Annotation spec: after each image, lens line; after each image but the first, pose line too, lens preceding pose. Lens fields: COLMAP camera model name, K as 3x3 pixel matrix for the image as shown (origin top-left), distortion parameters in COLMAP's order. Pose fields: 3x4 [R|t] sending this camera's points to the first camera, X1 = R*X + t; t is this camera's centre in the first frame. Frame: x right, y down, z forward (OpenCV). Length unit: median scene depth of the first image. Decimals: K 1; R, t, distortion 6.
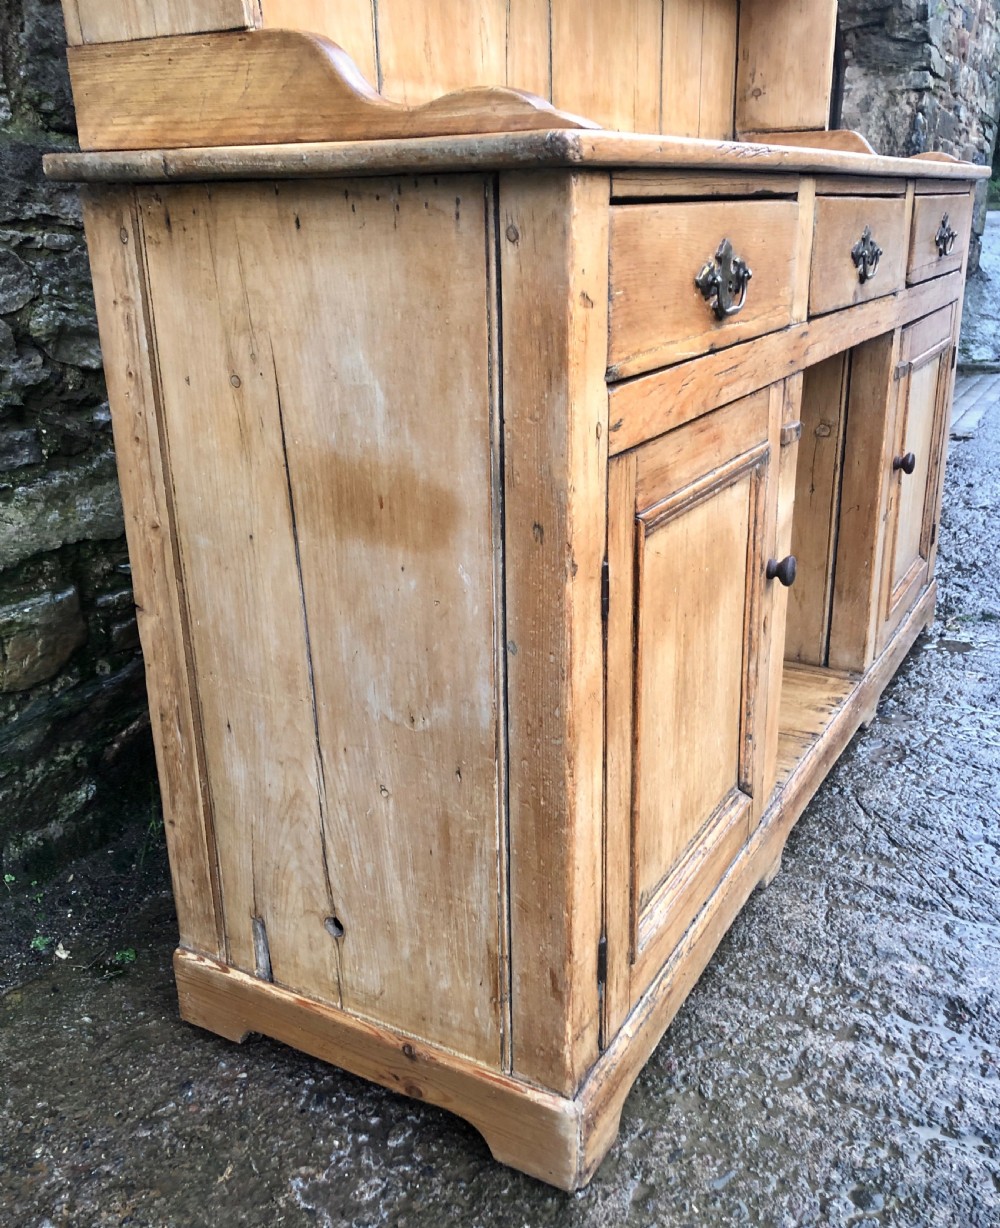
lens RADIAL K [[1139.1, 0, 500.9], [0, 1139.1, 608.6], [0, 0, 1]] dist [0.009623, 0.016536]
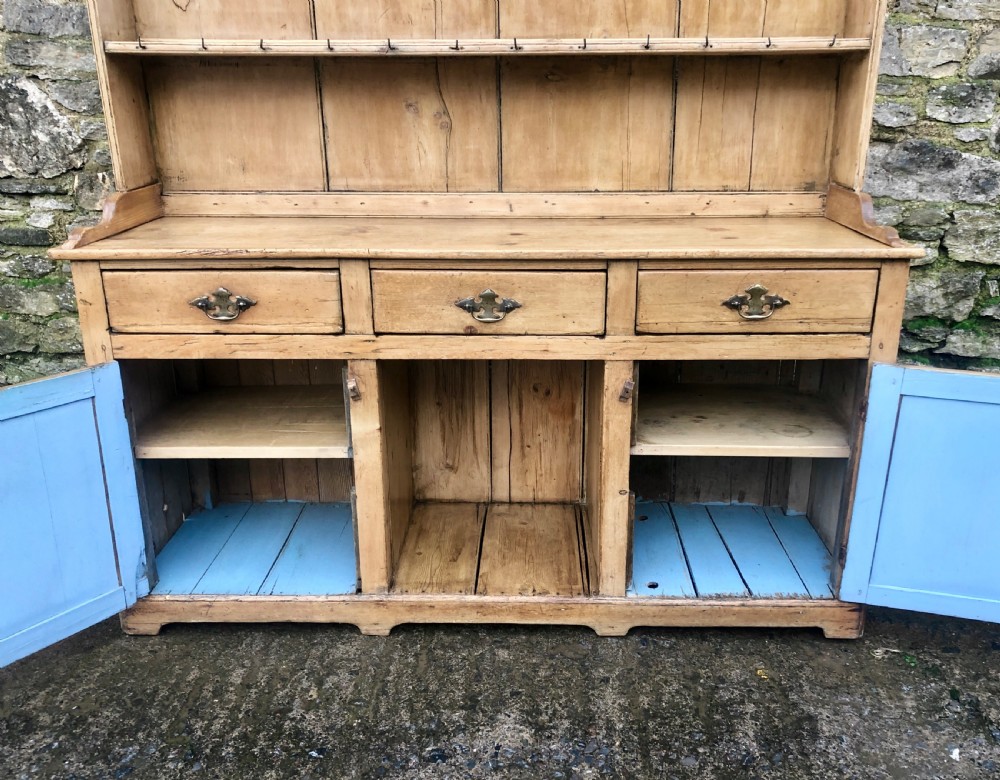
lens RADIAL K [[874.1, 0, 516.8], [0, 874.1, 387.6], [0, 0, 1]] dist [0.098380, -0.253944]
pose [[0.483933, 0.301165, -0.821650, 1.865328], [-0.295871, 0.939932, 0.170258, -0.575039], [0.823571, 0.160708, 0.543970, 0.537381]]
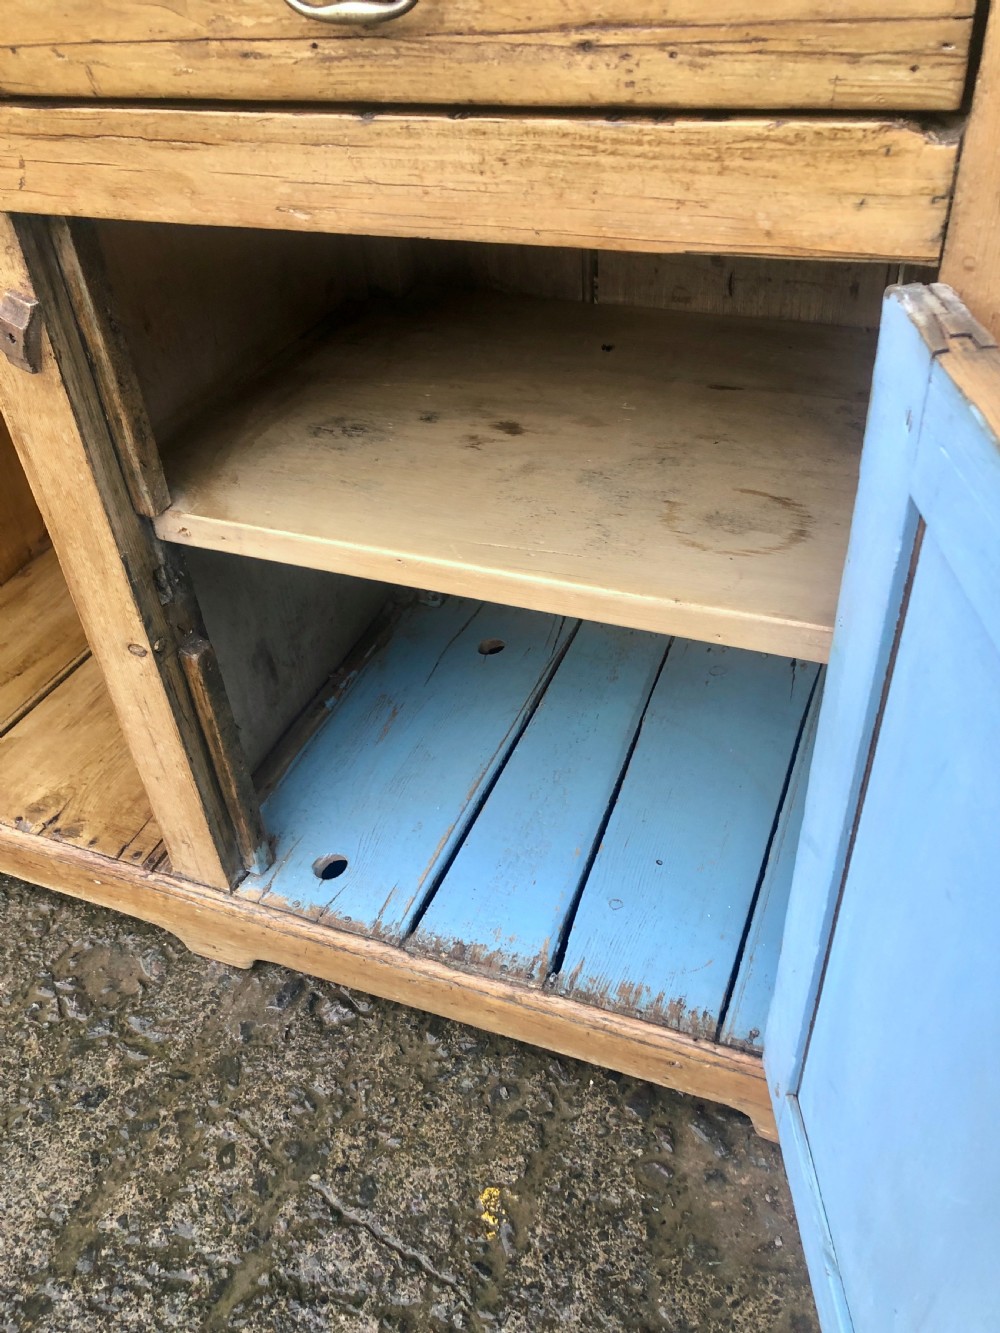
lens RADIAL K [[1093.7, 0, 506.1], [0, 1093.7, 657.1], [0, 0, 1]] dist [0.012701, 0.005429]
pose [[0.143398, 0.622019, -0.769759, 1.172543], [-0.270501, 0.772815, 0.574096, -0.616540], [0.951980, 0.125896, 0.279077, 1.744919]]
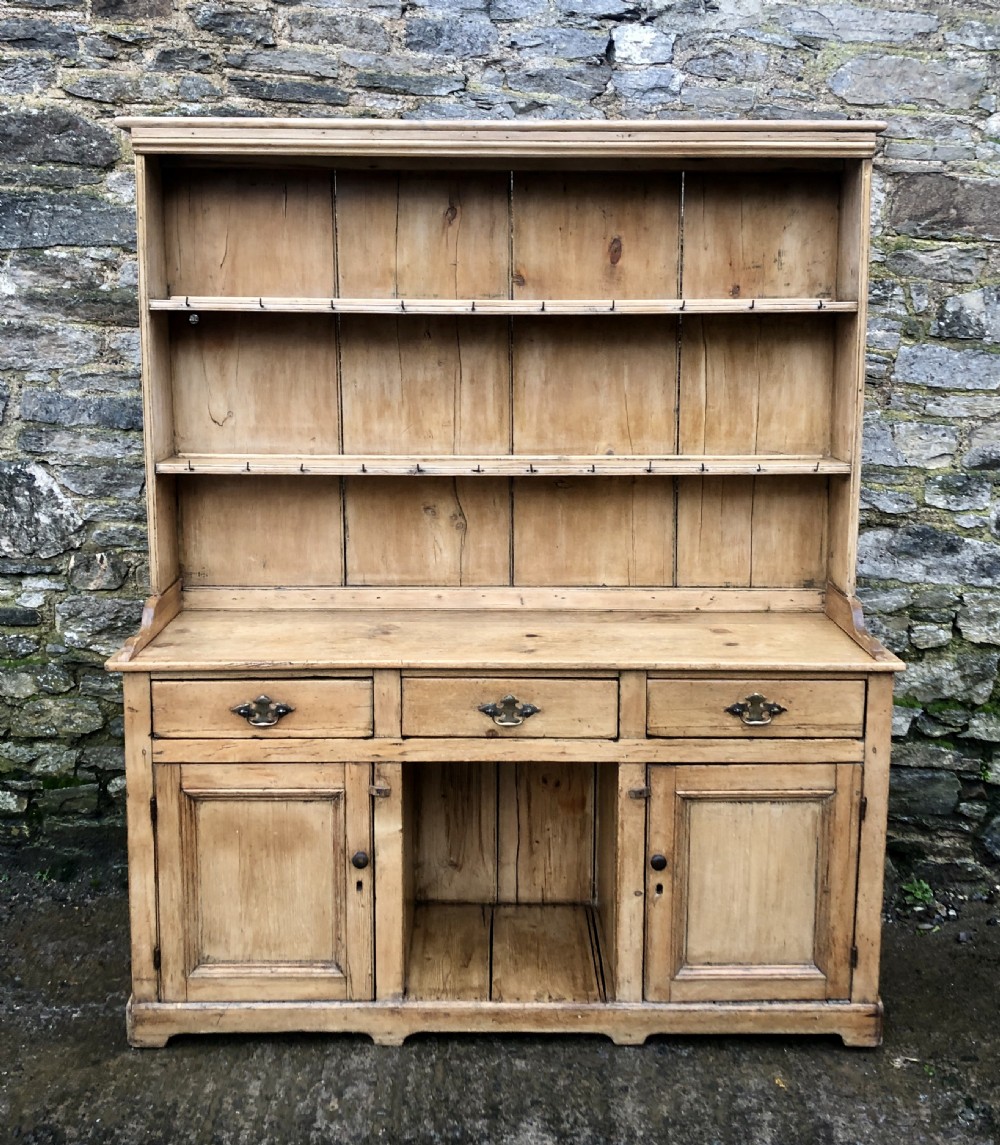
lens RADIAL K [[1239.0, 0, 501.7], [0, 1239.0, 486.7], [0, 0, 1]] dist [0.077320, -0.150186]
pose [[0.503288, 0.144001, -0.852036, 2.511656], [-0.299074, 0.954106, -0.015408, -0.814889], [0.810713, 0.262576, 0.523257, -0.086048]]
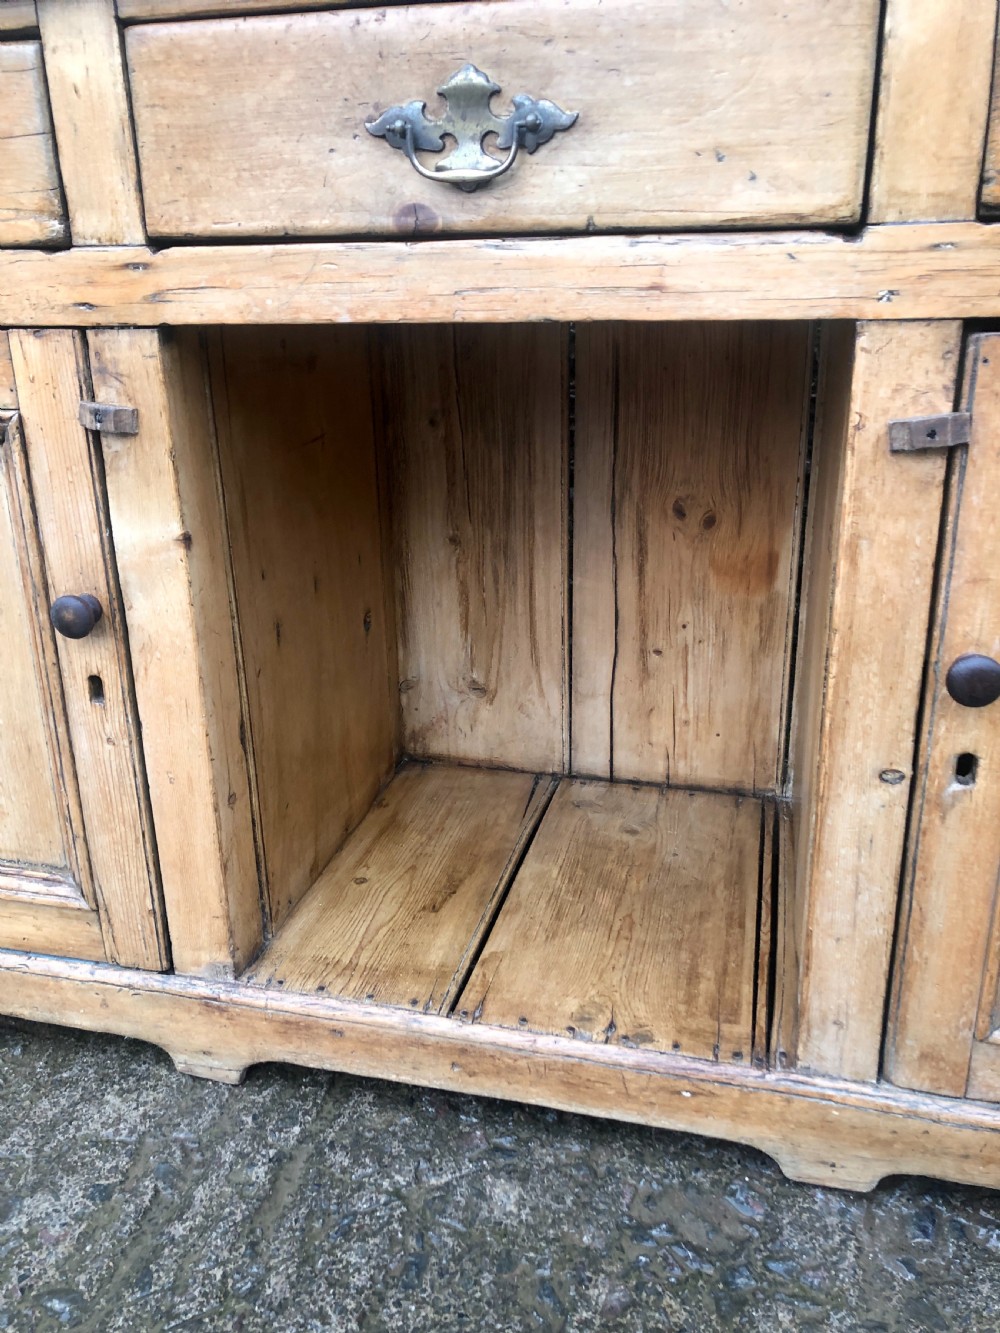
lens RADIAL K [[1078.1, 0, 497.6], [0, 1078.1, 646.6], [0, 0, 1]] dist [0.009947, 0.005834]
pose [[0.270031, 0.334876, -0.902741, 1.103308], [-0.304209, 0.919218, 0.249992, -0.309289], [0.913532, 0.207116, 0.350090, 1.225009]]
